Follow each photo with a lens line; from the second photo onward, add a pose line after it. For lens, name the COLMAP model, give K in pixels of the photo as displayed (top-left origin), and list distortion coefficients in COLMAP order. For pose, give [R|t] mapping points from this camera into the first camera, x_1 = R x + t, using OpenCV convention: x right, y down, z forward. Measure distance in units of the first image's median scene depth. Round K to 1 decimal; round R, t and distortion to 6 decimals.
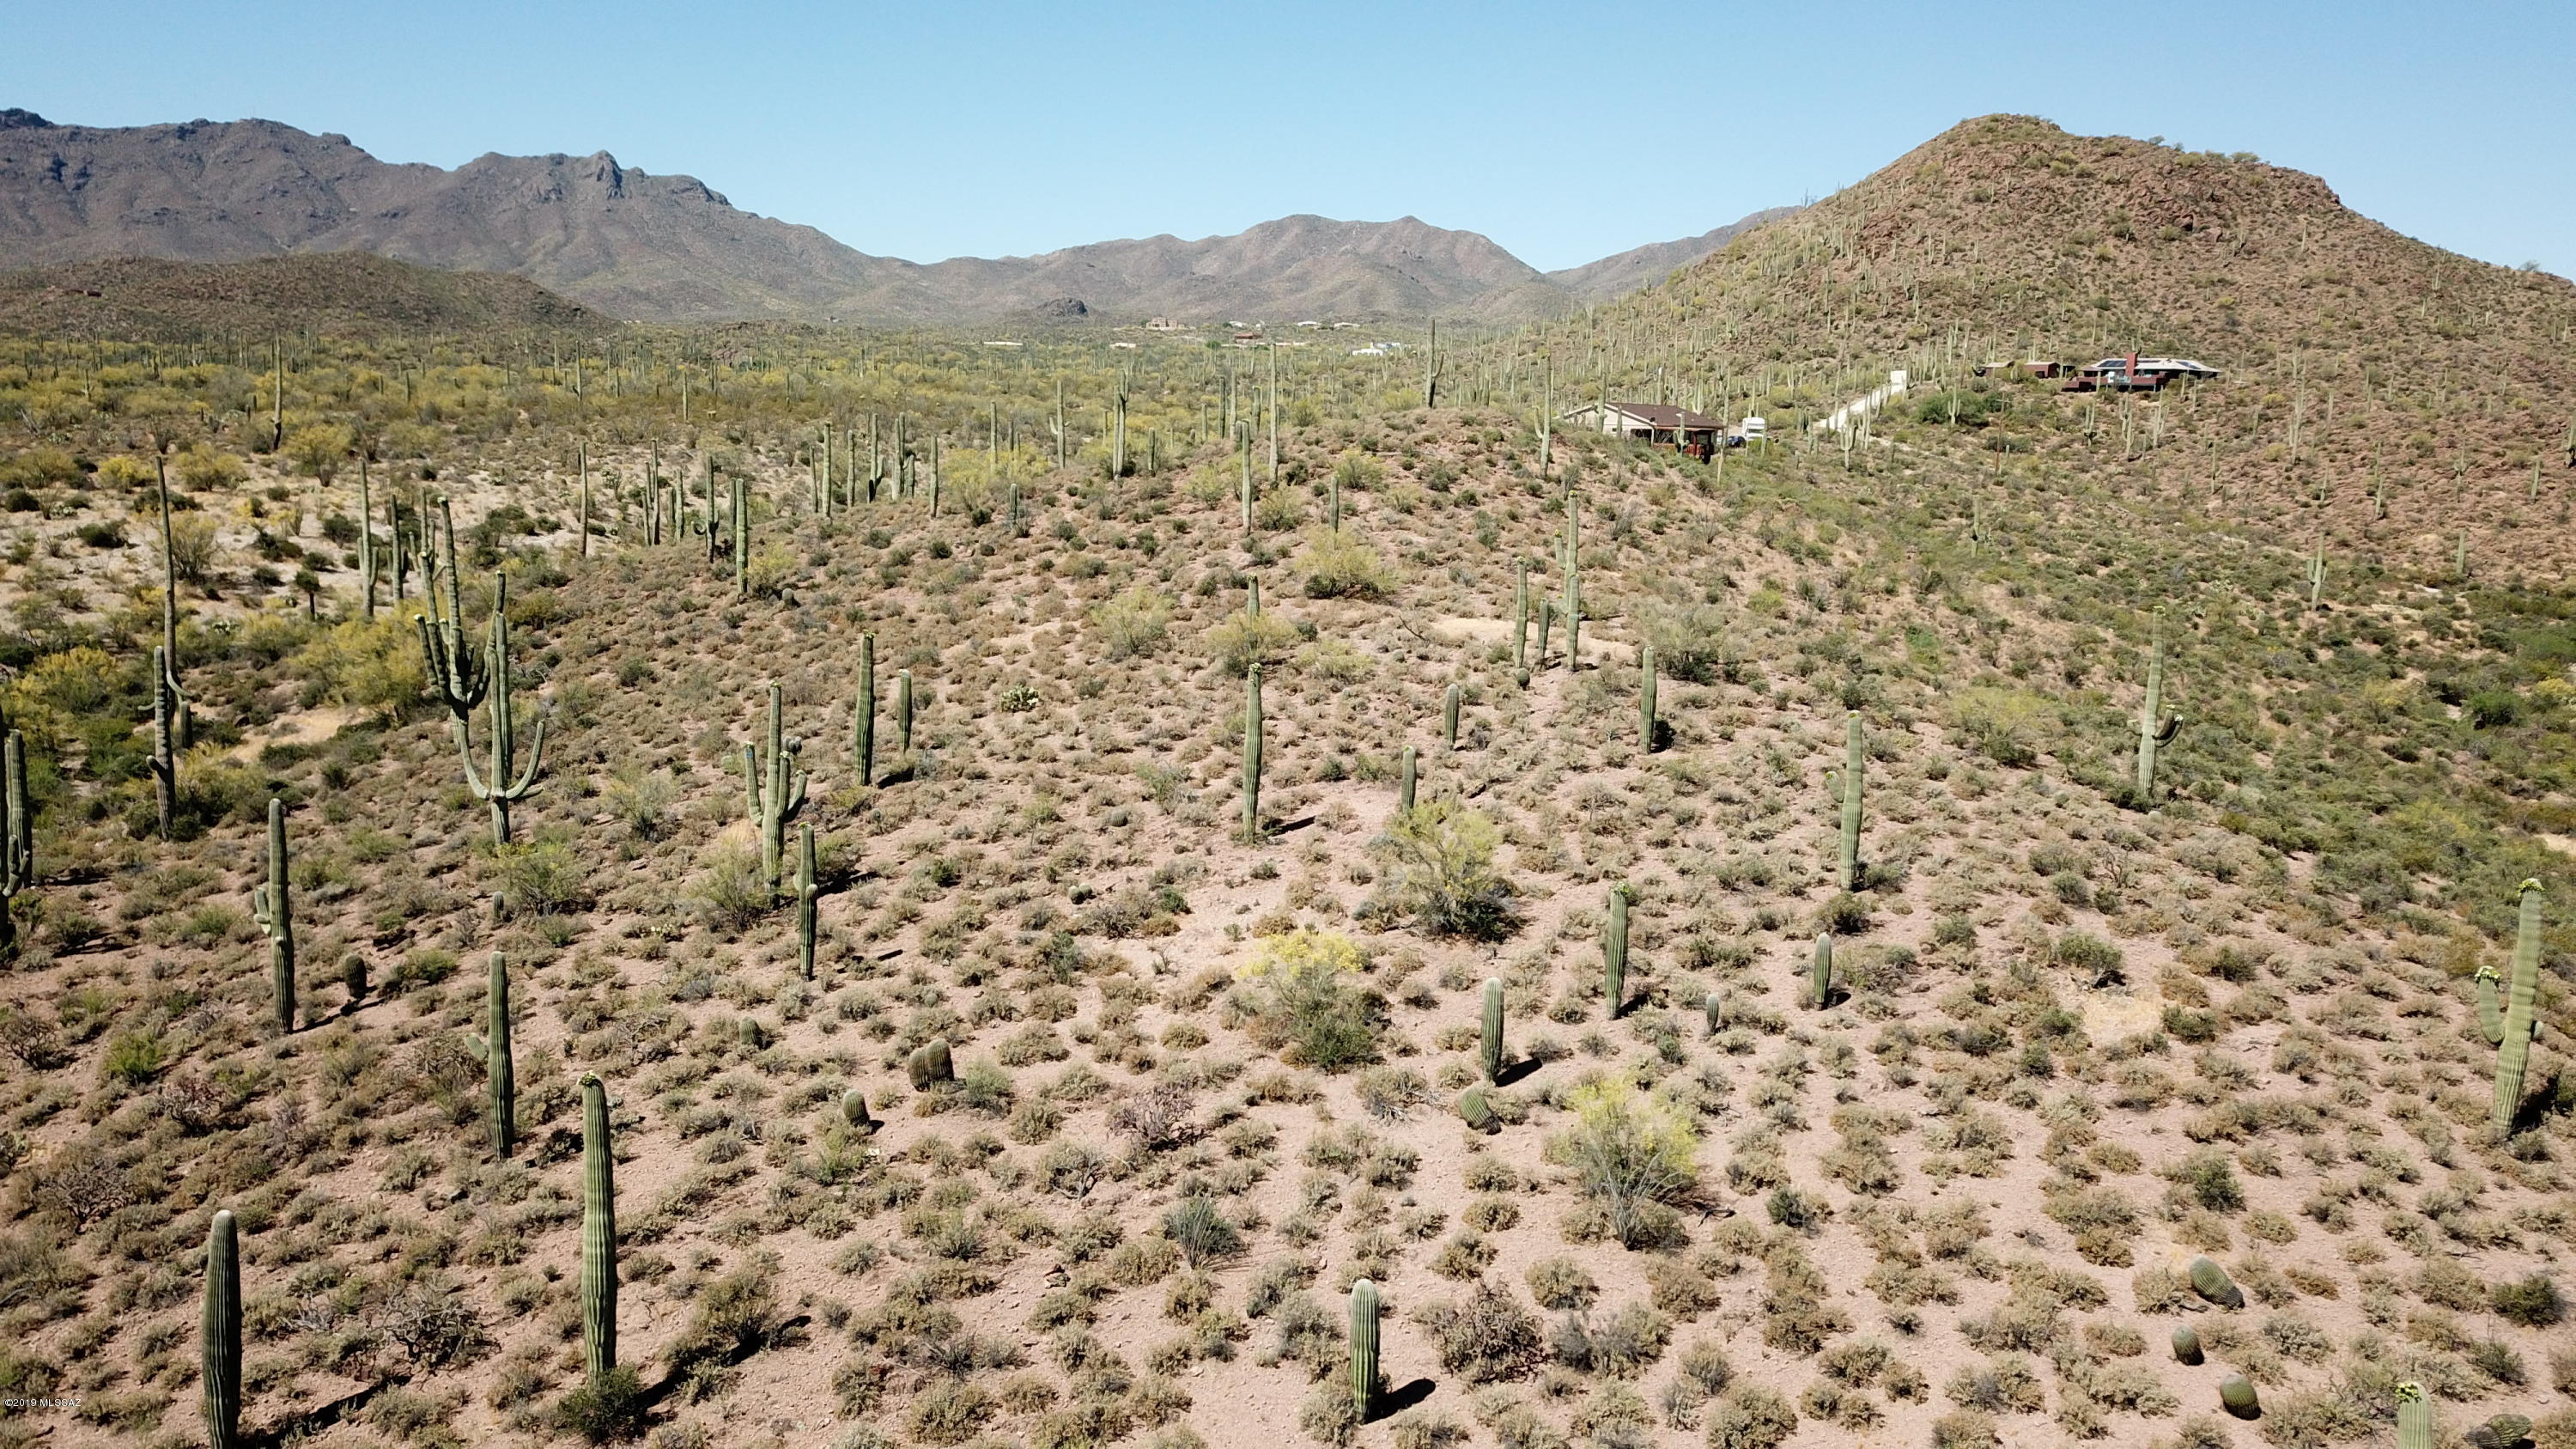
lens RADIAL K [[1965.9, 0, 1278.4], [0, 1965.9, 732.2], [0, 0, 1]] dist [0.003762, 0.000249]
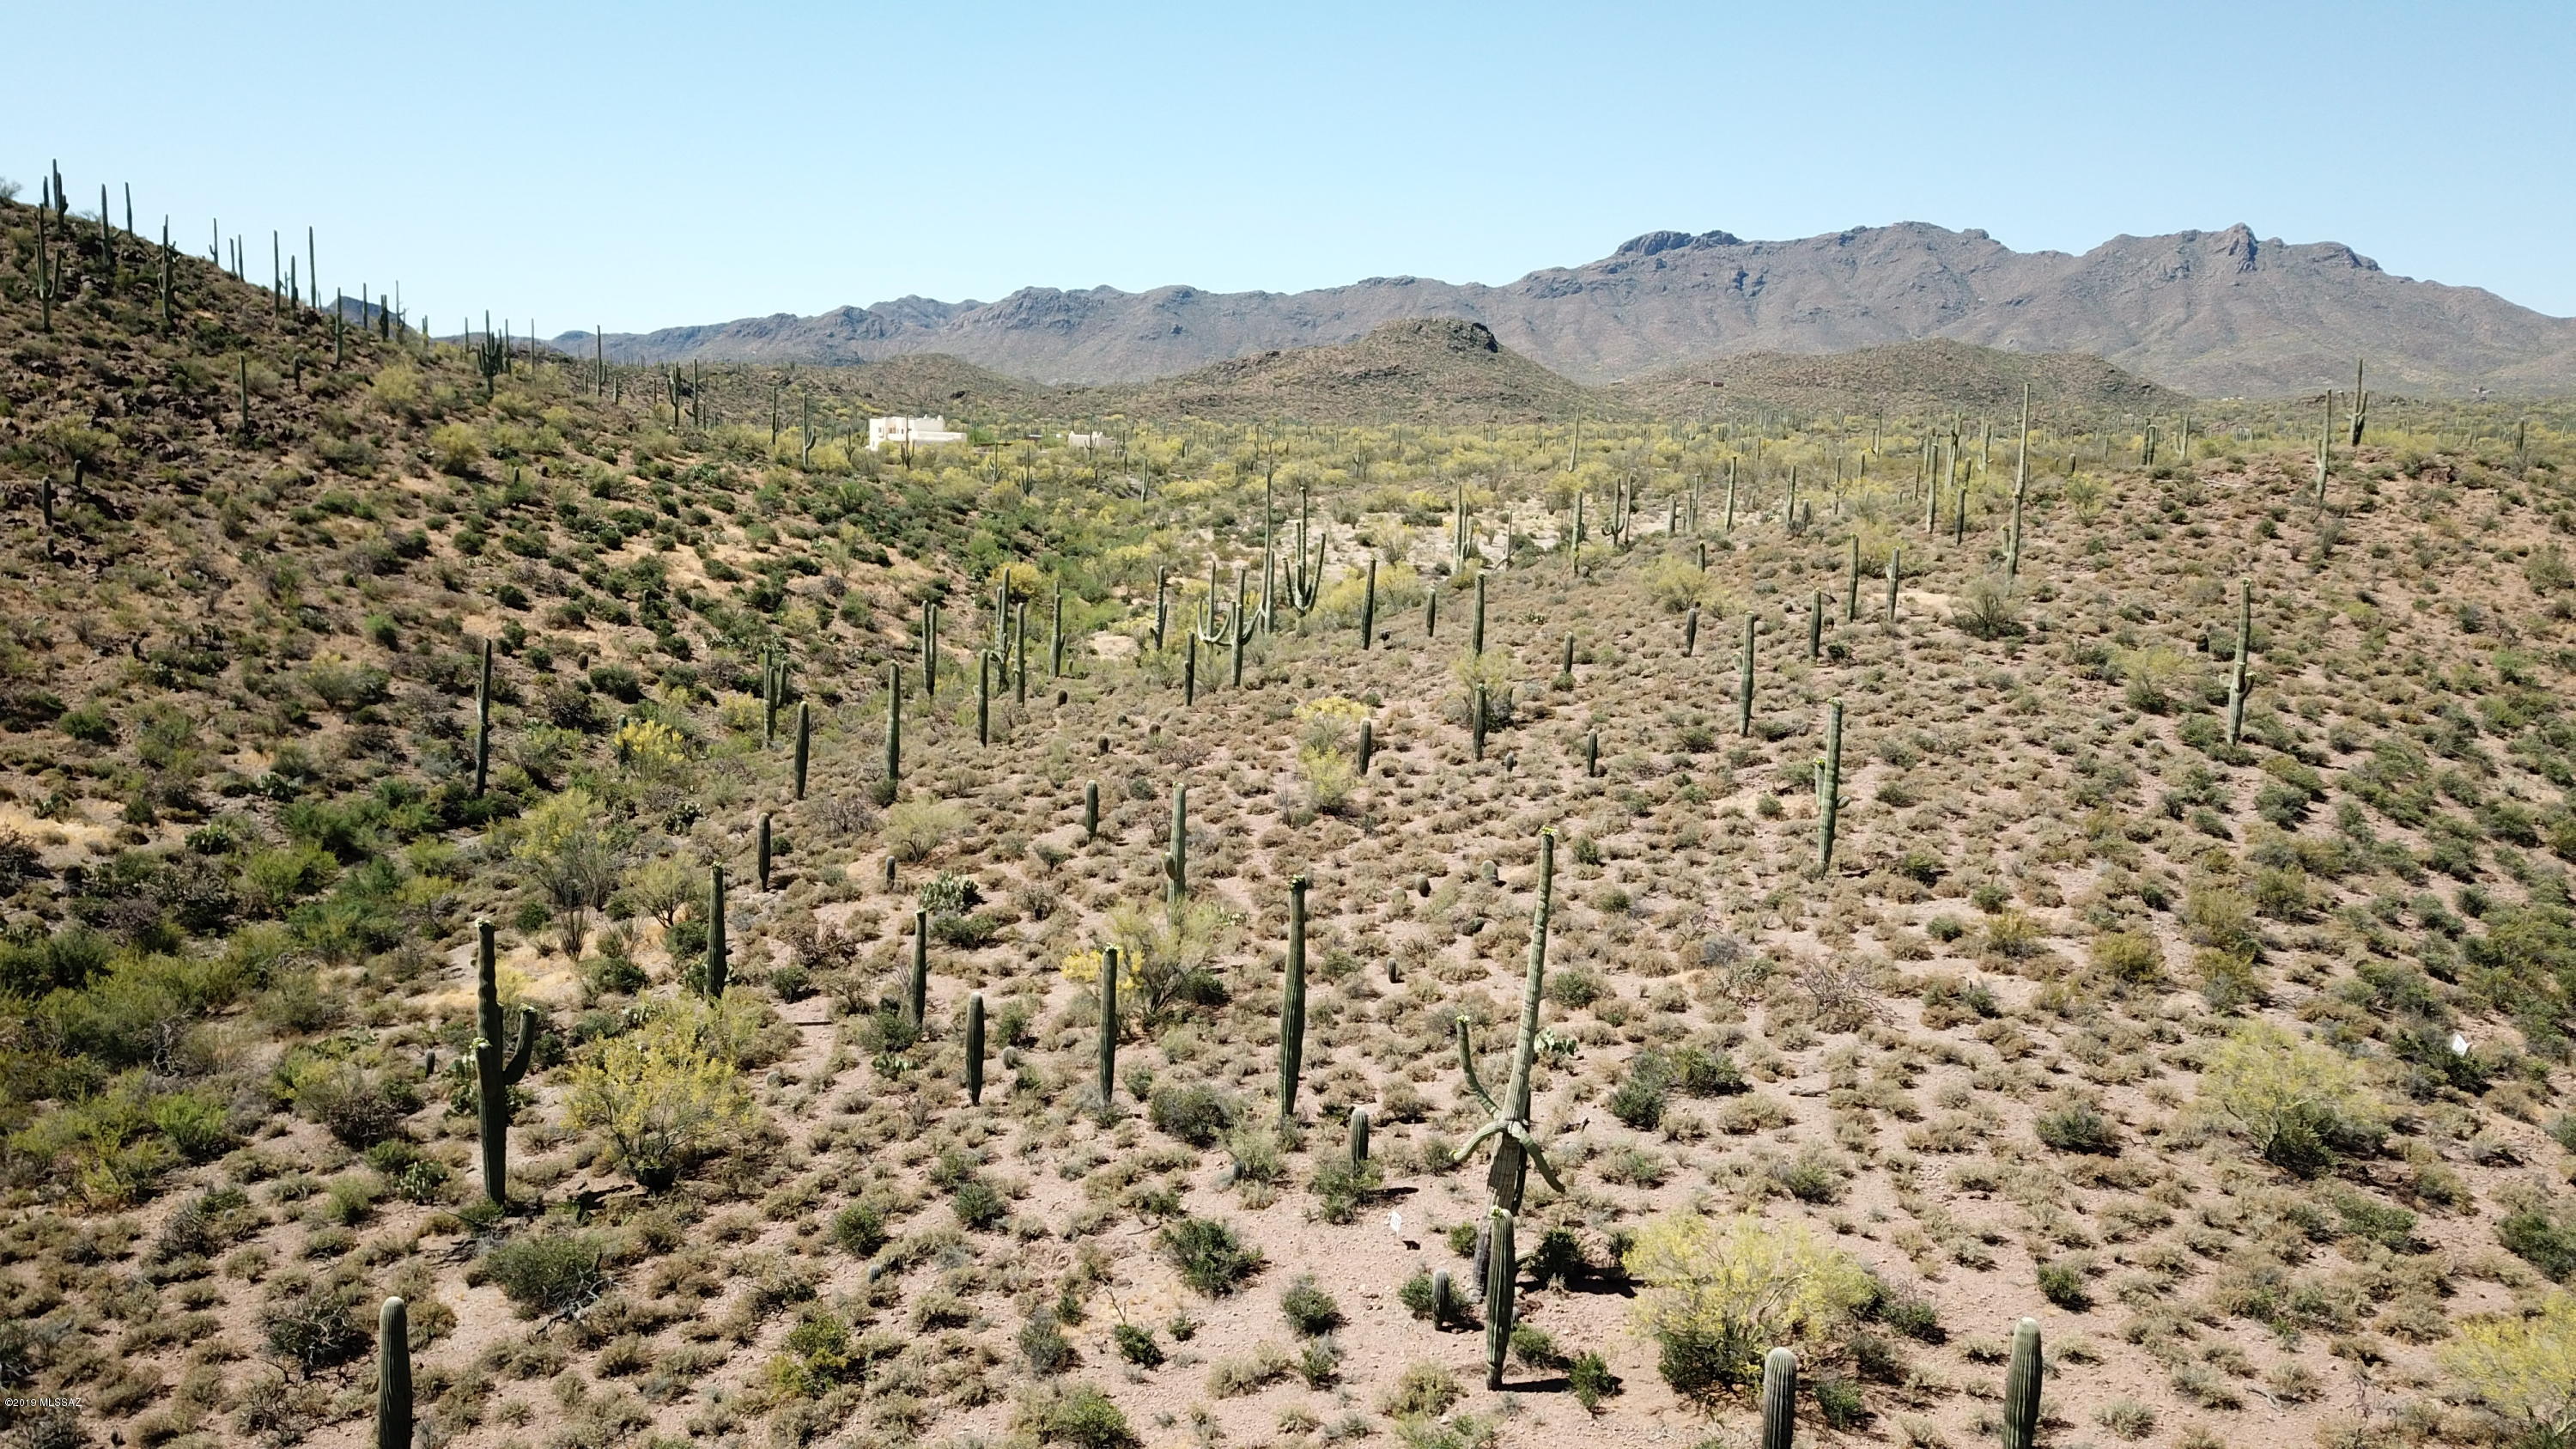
lens RADIAL K [[1969.5, 0, 1284.5], [0, 1969.5, 719.4], [0, 0, 1]] dist [0.017584, 0.000829]
pose [[0.718119, 0.091701, -0.689852, 0.106181], [-0.124049, 0.992272, 0.002769, 0.010678], [0.684775, 0.083587, 0.723945, -0.028991]]
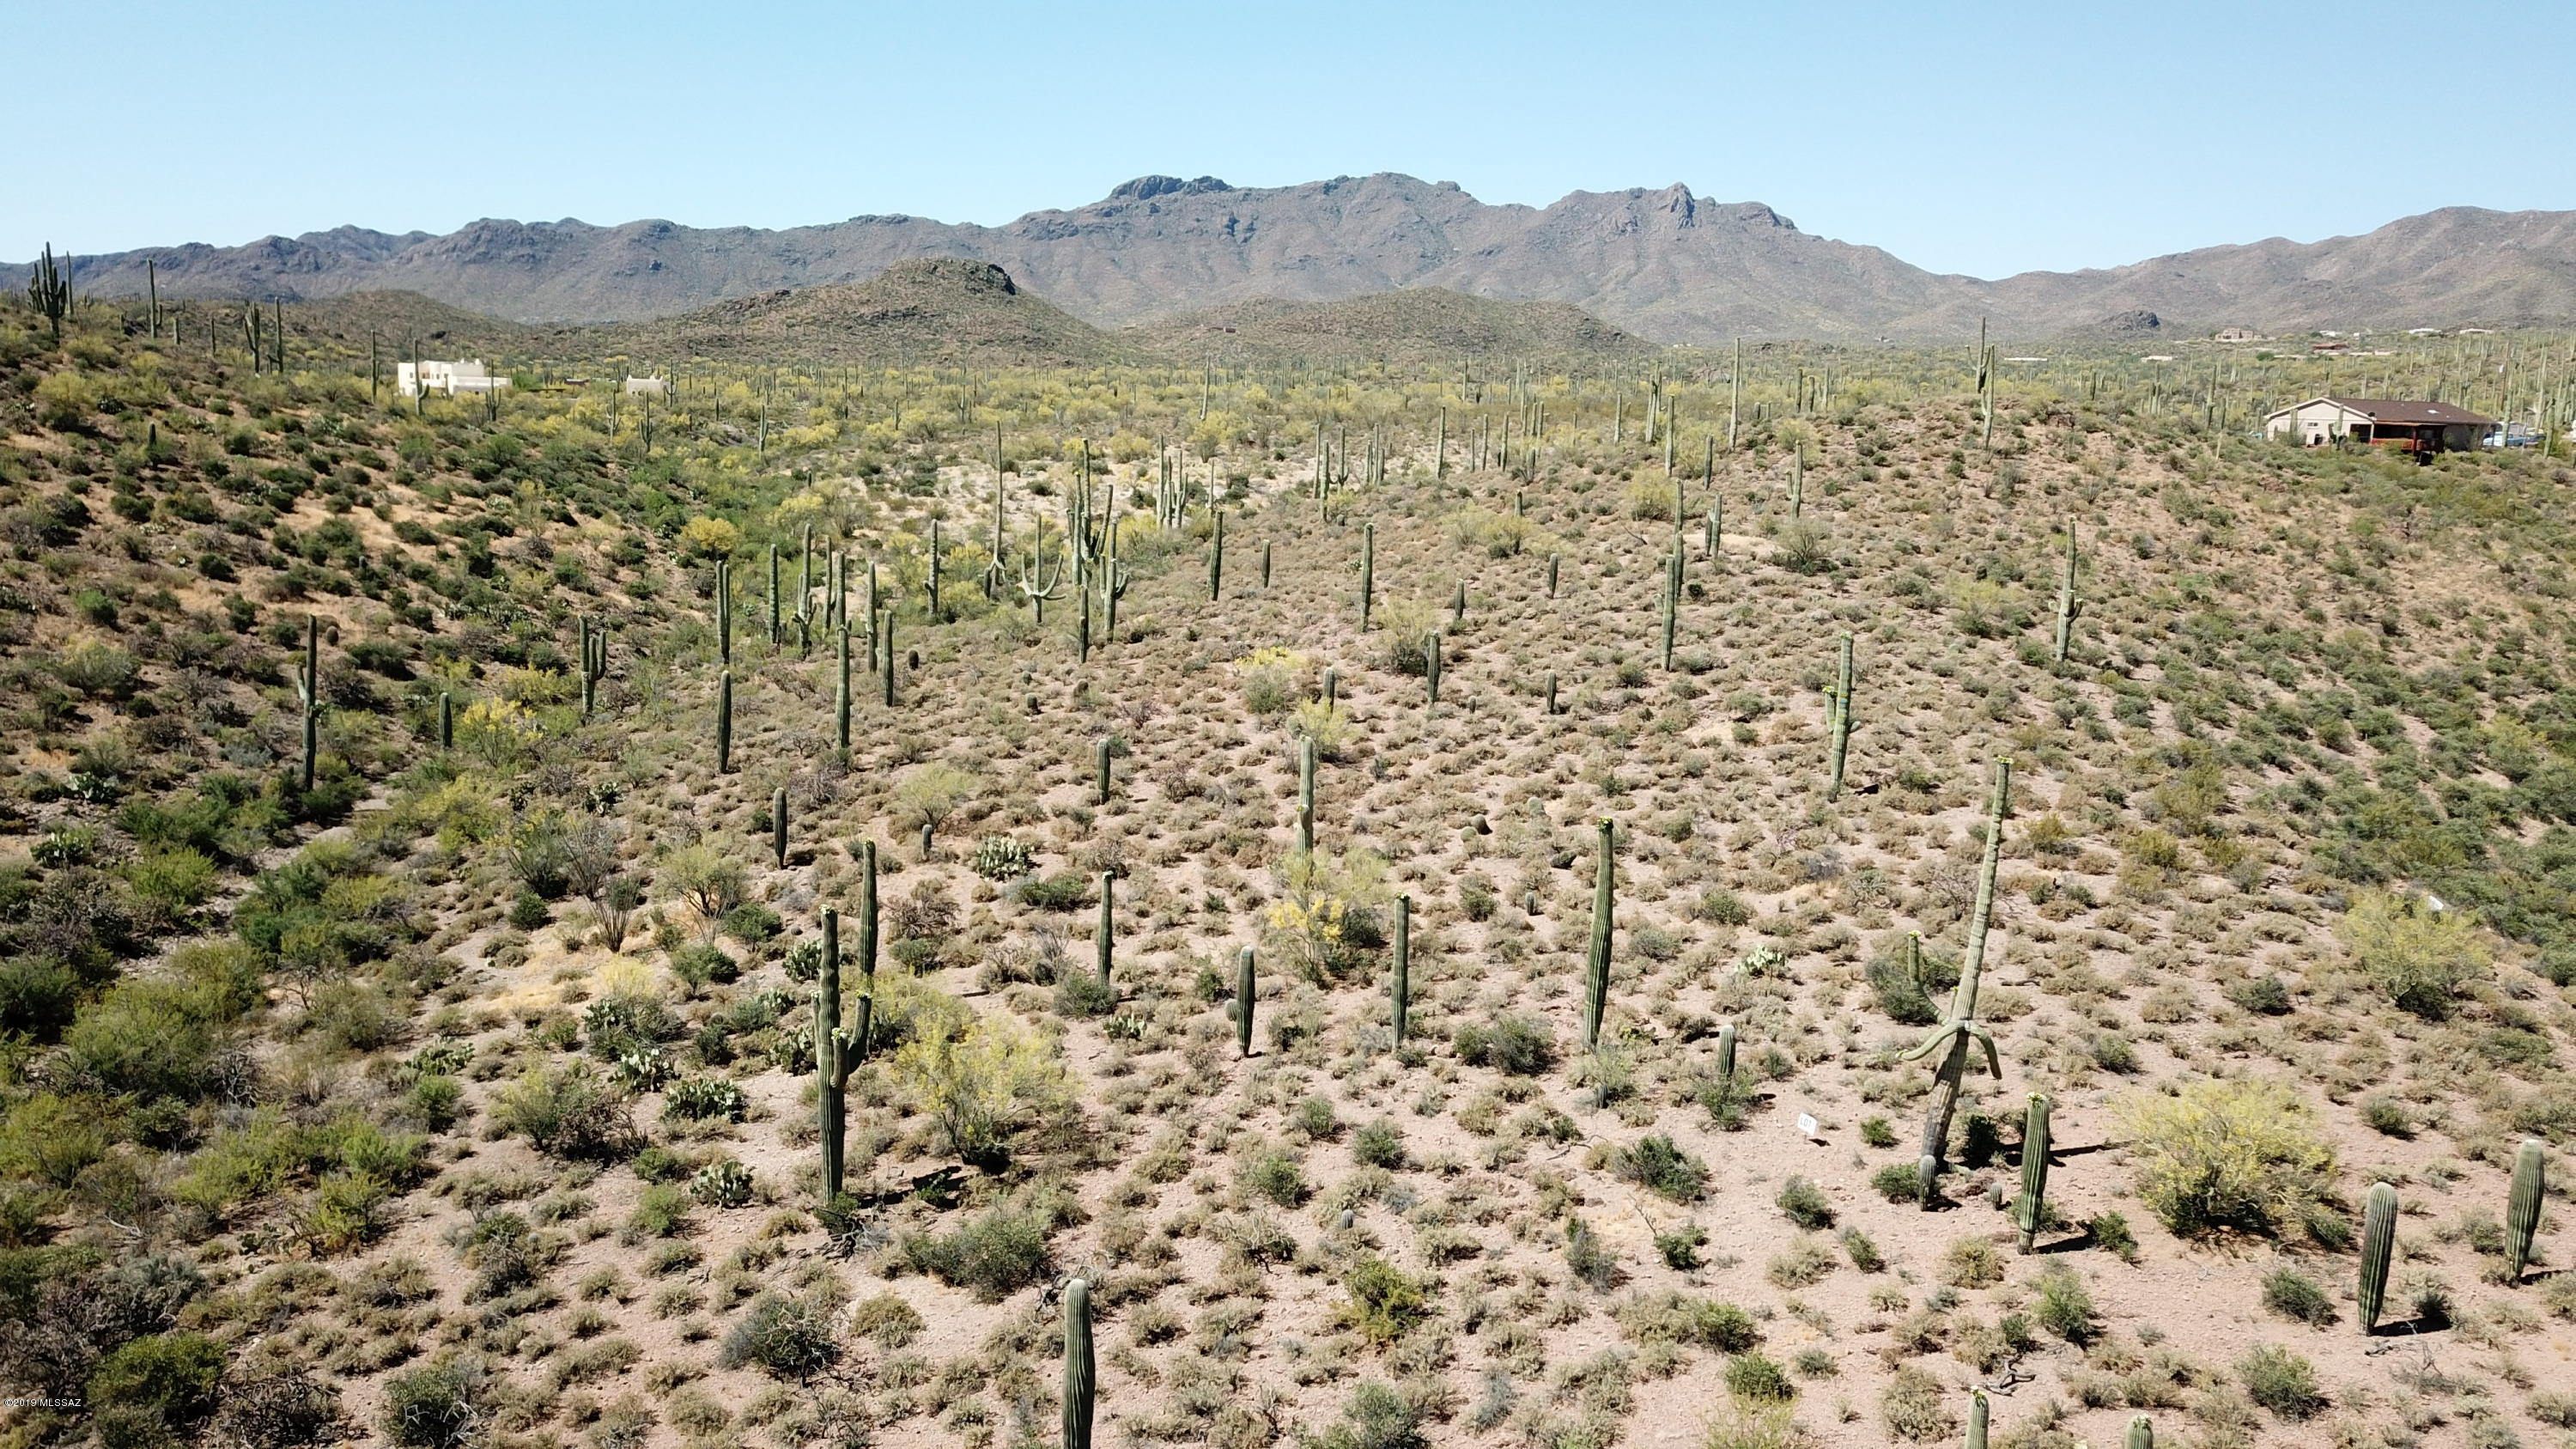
lens RADIAL K [[1967.7, 0, 1279.5], [0, 1967.7, 723.1], [0, 0, 1]] dist [0.011135, 0.002962]
pose [[0.867588, 0.077521, -0.491204, 0.080355], [-0.085158, 0.996344, 0.006831, 0.013838], [0.489938, 0.035903, 0.871018, -0.052319]]
